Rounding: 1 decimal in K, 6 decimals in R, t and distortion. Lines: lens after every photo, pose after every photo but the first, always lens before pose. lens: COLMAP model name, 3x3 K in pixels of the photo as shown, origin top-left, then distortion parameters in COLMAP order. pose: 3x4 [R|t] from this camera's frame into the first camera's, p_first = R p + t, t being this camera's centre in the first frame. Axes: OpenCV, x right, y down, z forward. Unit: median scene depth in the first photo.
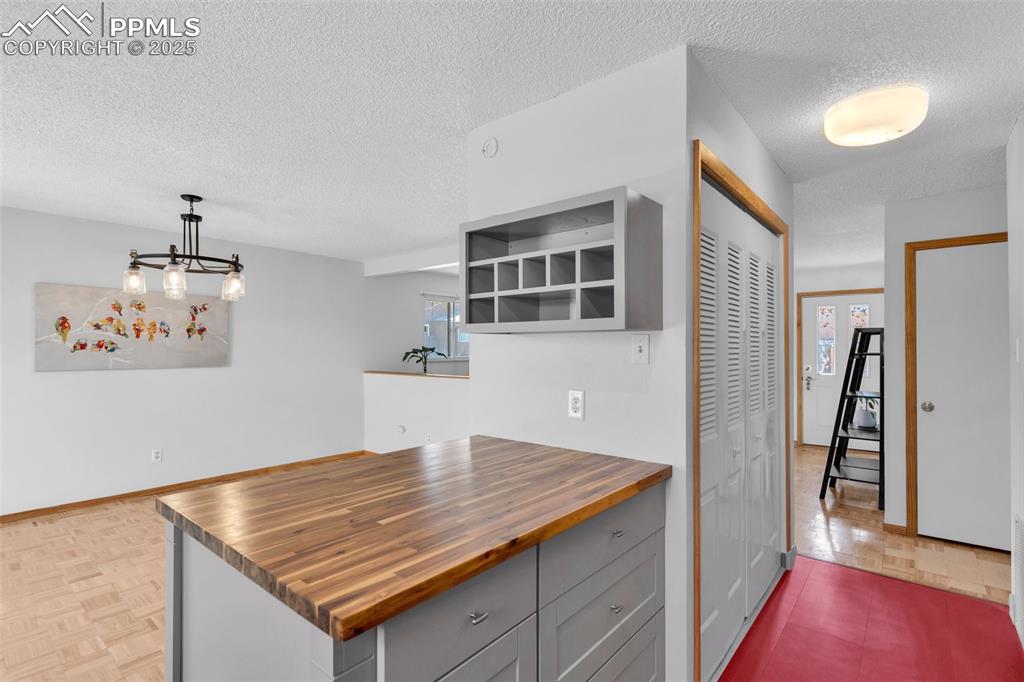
lens RADIAL K [[500.5, 0, 491.8], [0, 500.5, 344.5], [0, 0, 1]] dist [0.004369, -0.000324]
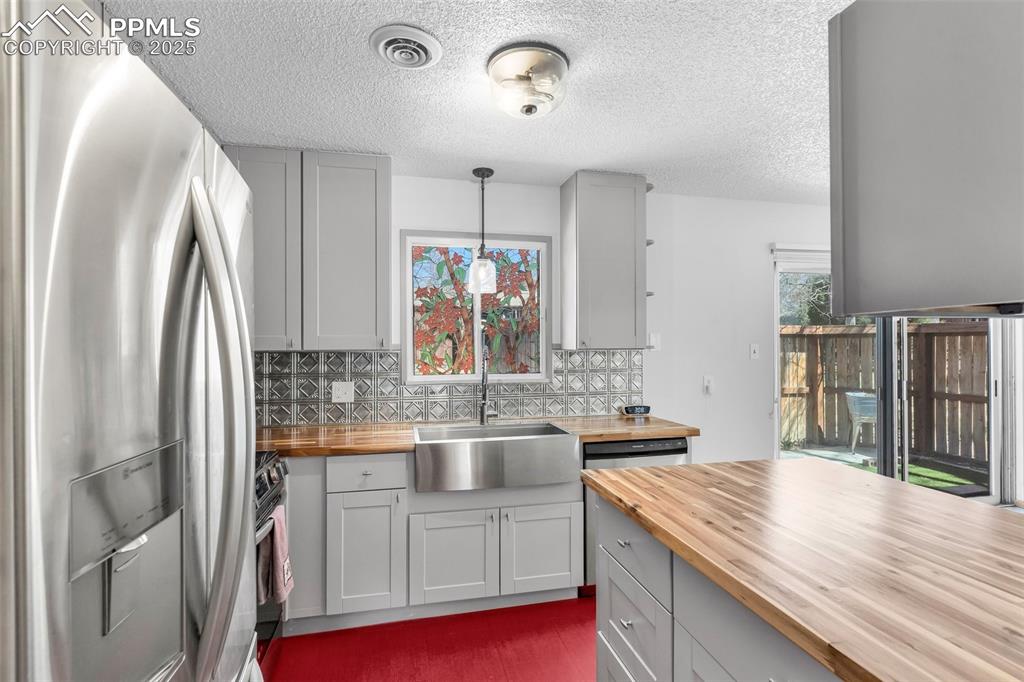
lens RADIAL K [[500.5, 0, 507.0], [0, 500.5, 343.2], [0, 0, 1]] dist [0.004369, -0.000324]
pose [[-0.593126, -0.002288, -0.805106, 0.699494], [0.005016, 0.999966, -0.006537, -0.000788], [0.805094, -0.007916, -0.593095, 0.856614]]
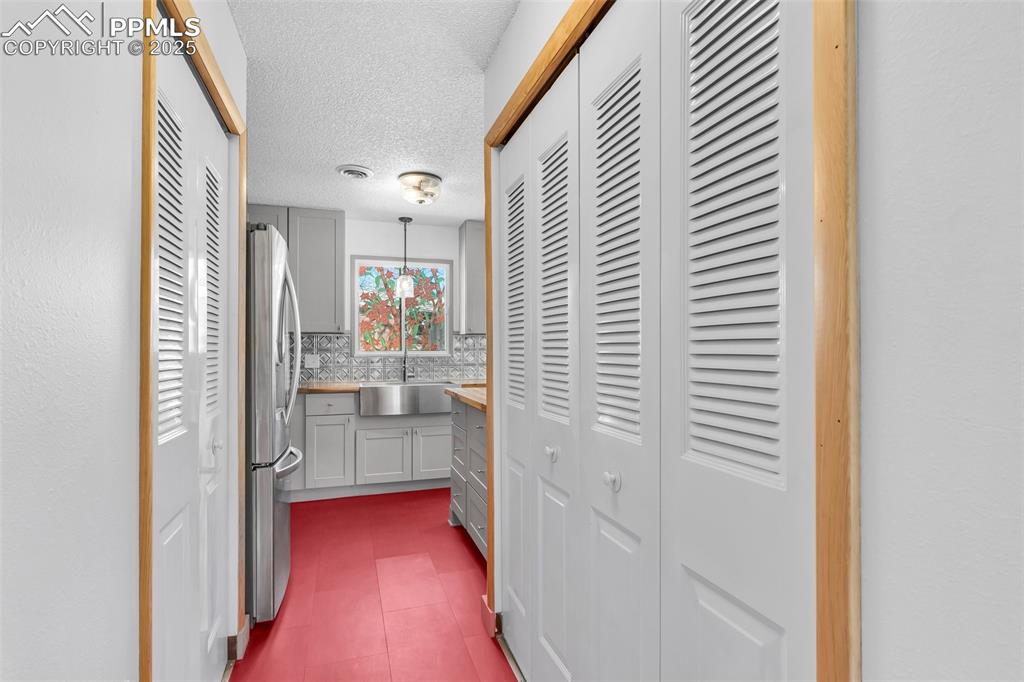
lens RADIAL K [[527.4, 0, 514.3], [0, 527.4, 344.6], [0, 0, 1]] dist [-0.017246, -0.000660]
pose [[-0.513948, -0.006177, -0.857799, 1.401465], [0.003838, 0.999948, -0.009500, 0.087240], [0.857813, -0.008175, -0.513897, 1.633104]]
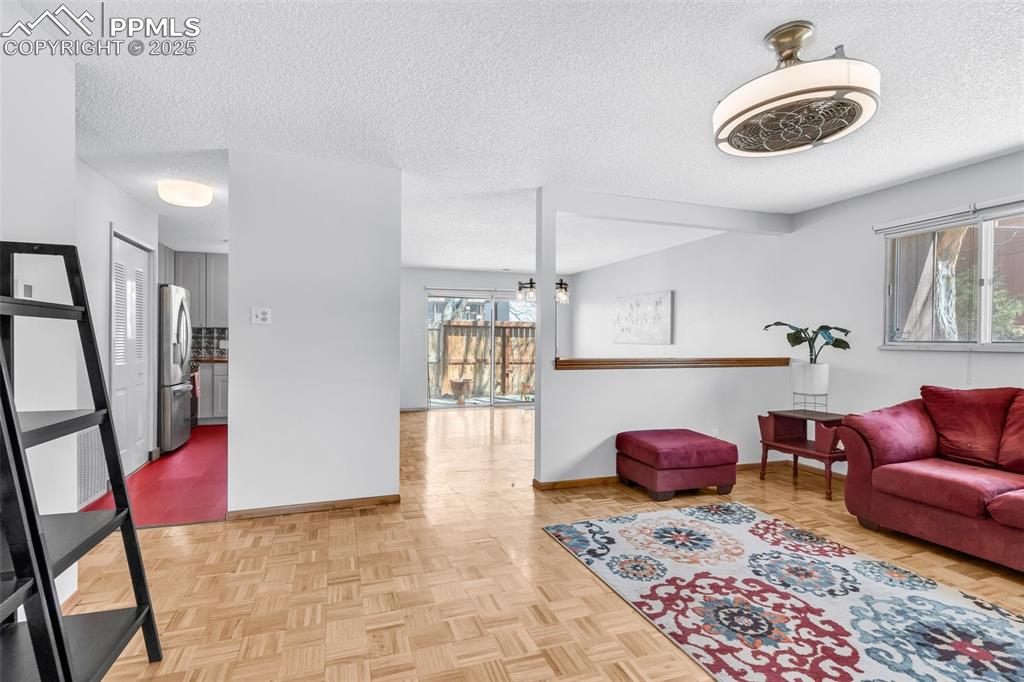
lens RADIAL K [[500.5, 0, 505.2], [0, 500.5, 344.8], [0, 0, 1]] dist [0.004369, -0.000324]
pose [[-0.472617, 0.006004, -0.881247, 2.105391], [-0.005136, 0.999941, 0.009567, 0.092011], [0.881253, 0.009048, -0.472558, 3.214676]]
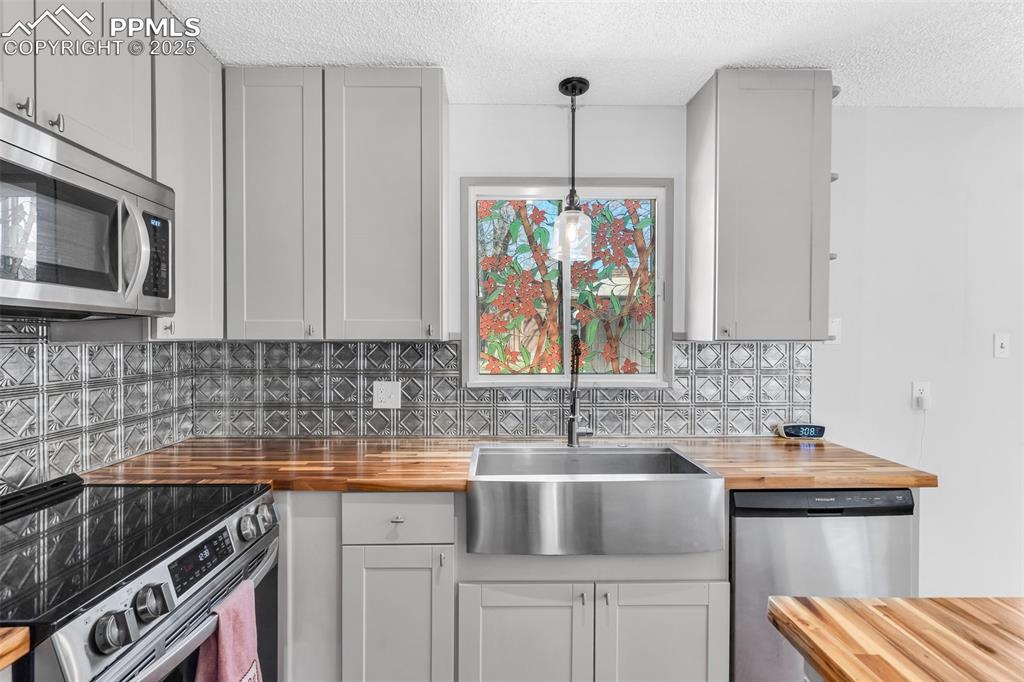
lens RADIAL K [[500.5, 0, 500.2], [0, 500.5, 341.9], [0, 0, 1]] dist [0.004369, -0.000324]
pose [[-0.744964, 0.006002, -0.667078, 0.338618], [0.000580, 0.999965, 0.008349, 0.002760], [0.667104, 0.005833, -0.744941, 0.584456]]
